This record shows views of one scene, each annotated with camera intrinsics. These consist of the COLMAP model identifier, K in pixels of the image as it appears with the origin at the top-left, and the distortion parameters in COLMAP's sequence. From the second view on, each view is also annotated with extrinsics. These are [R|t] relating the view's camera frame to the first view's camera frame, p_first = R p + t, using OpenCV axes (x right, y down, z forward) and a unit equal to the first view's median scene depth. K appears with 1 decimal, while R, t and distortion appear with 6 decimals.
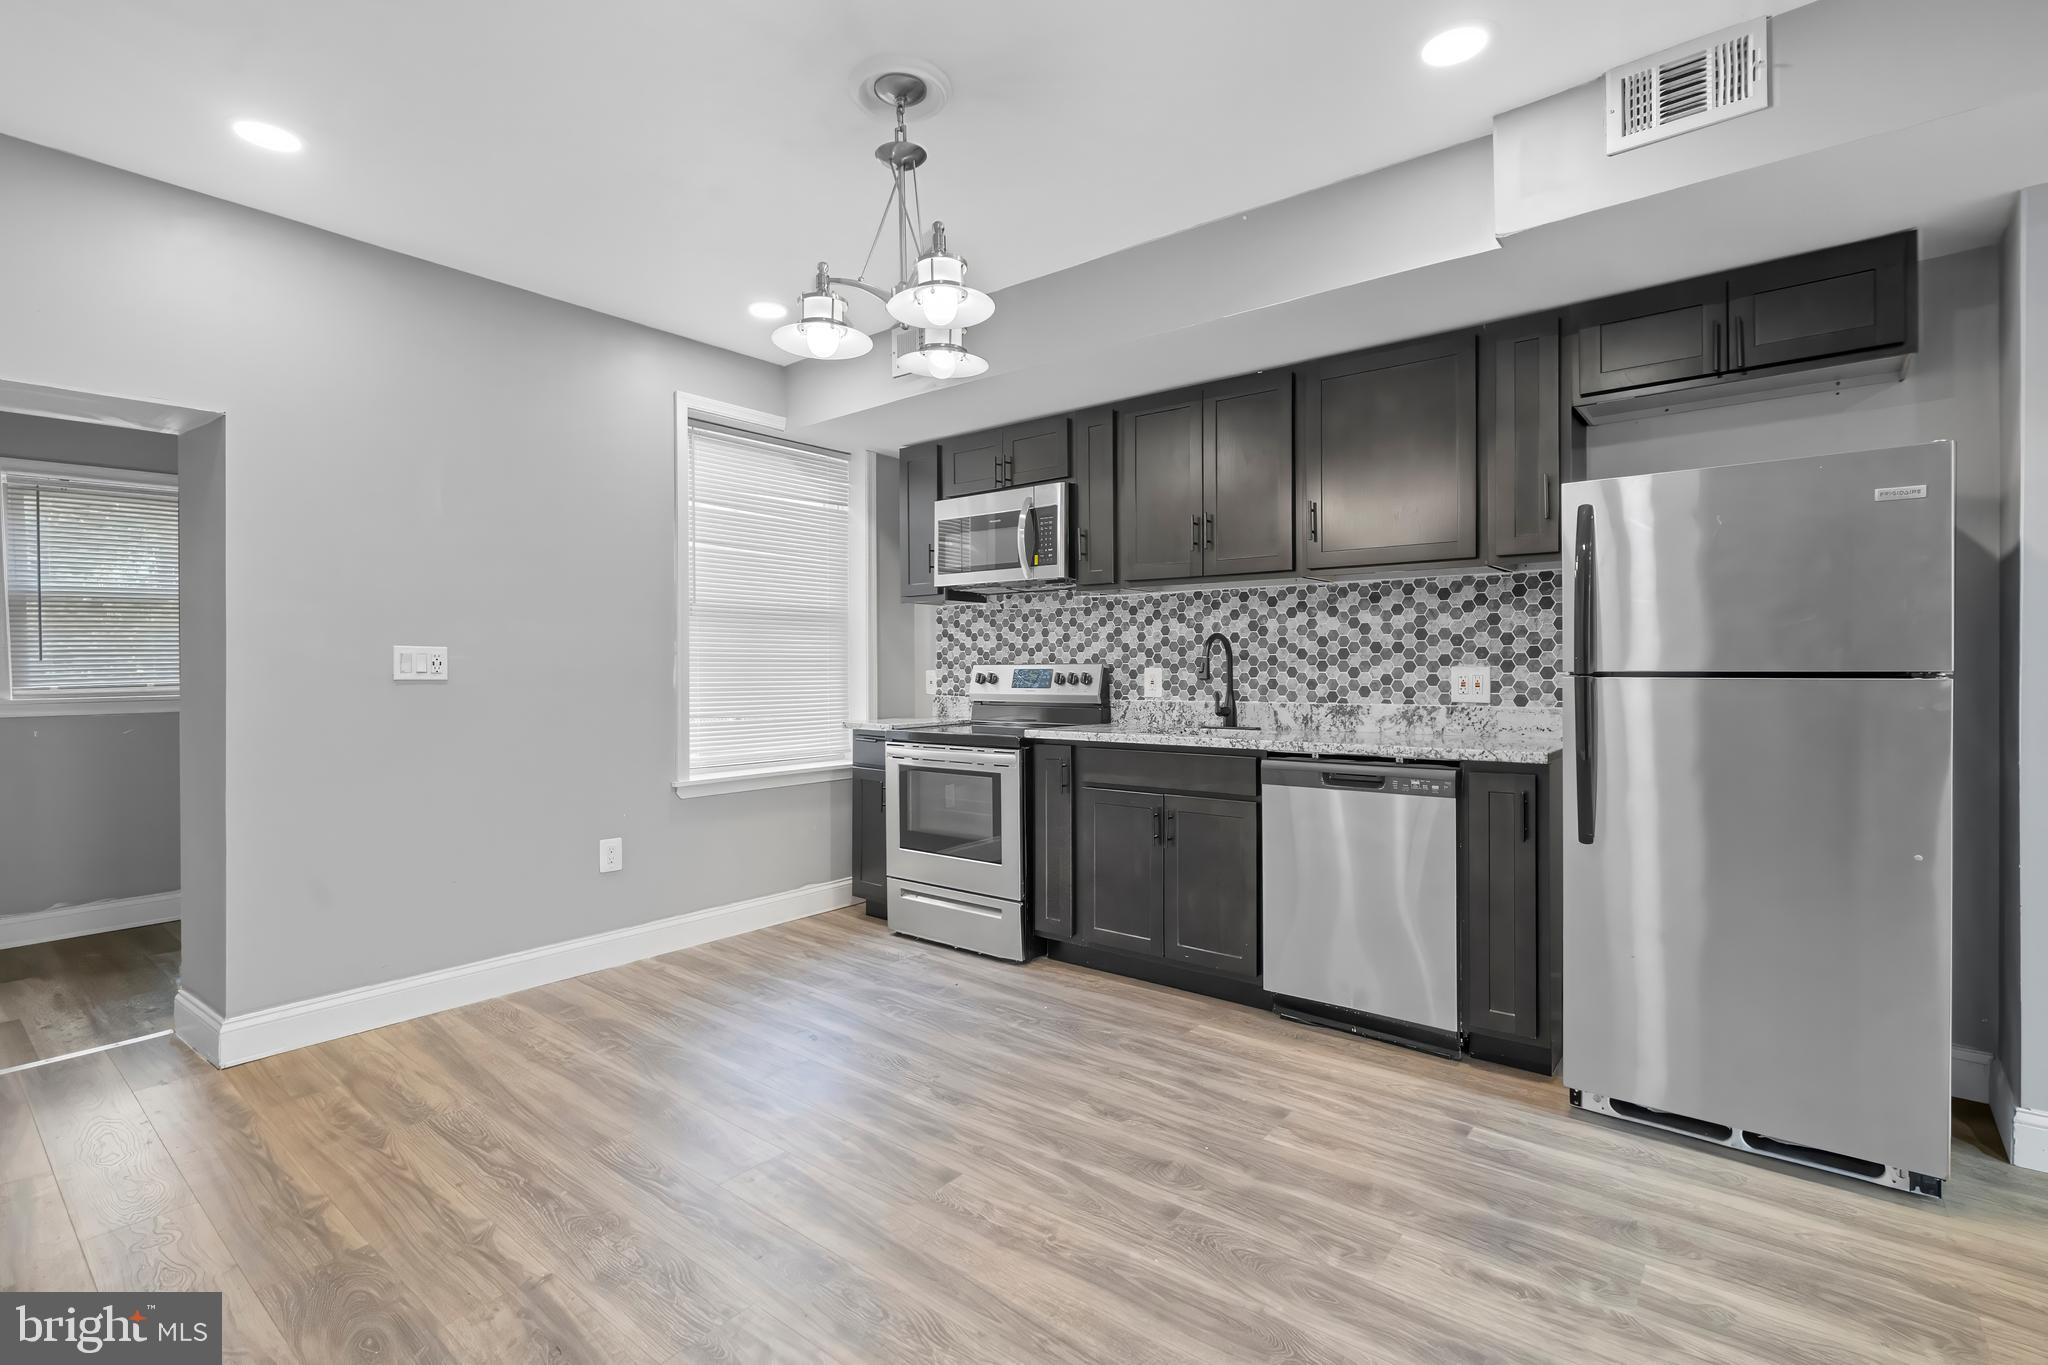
lens RADIAL K [[935.3, 0, 1025.6], [0, 935.3, 672.6], [0, 0, 1]] dist [-0.007850, 0.000945]
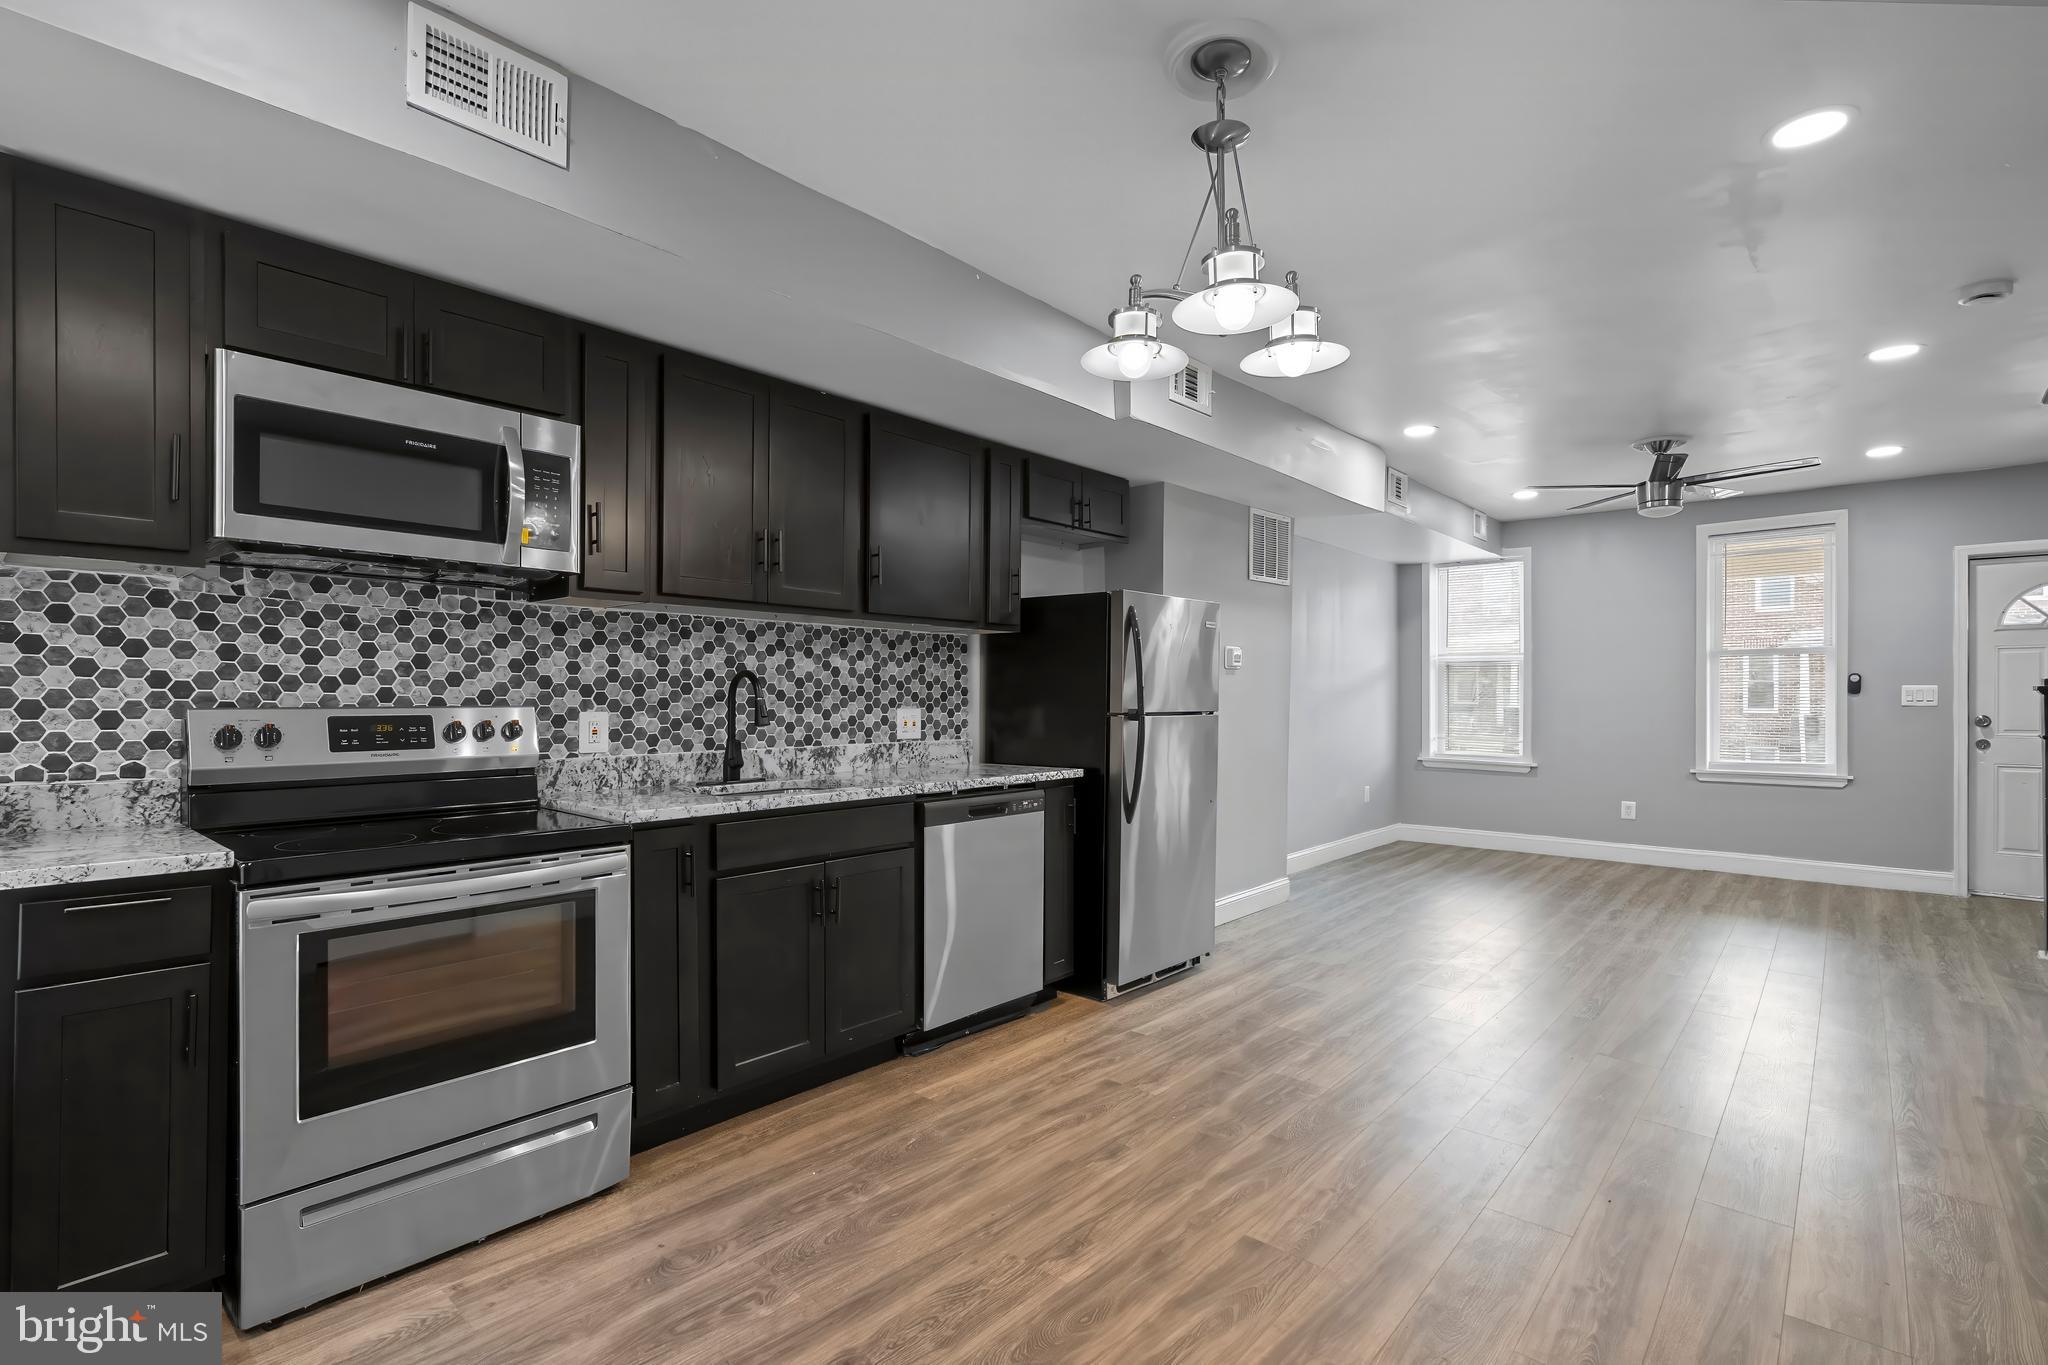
lens RADIAL K [[935.3, 0, 1044.3], [0, 935.3, 701.7], [0, 0, 1]] dist [-0.007850, 0.000945]
pose [[0.048408, 0.002381, 0.998825, -0.657108], [0.006214, 0.999977, -0.002684, -0.010194], [-0.998808, 0.006337, 0.048392, 0.726368]]
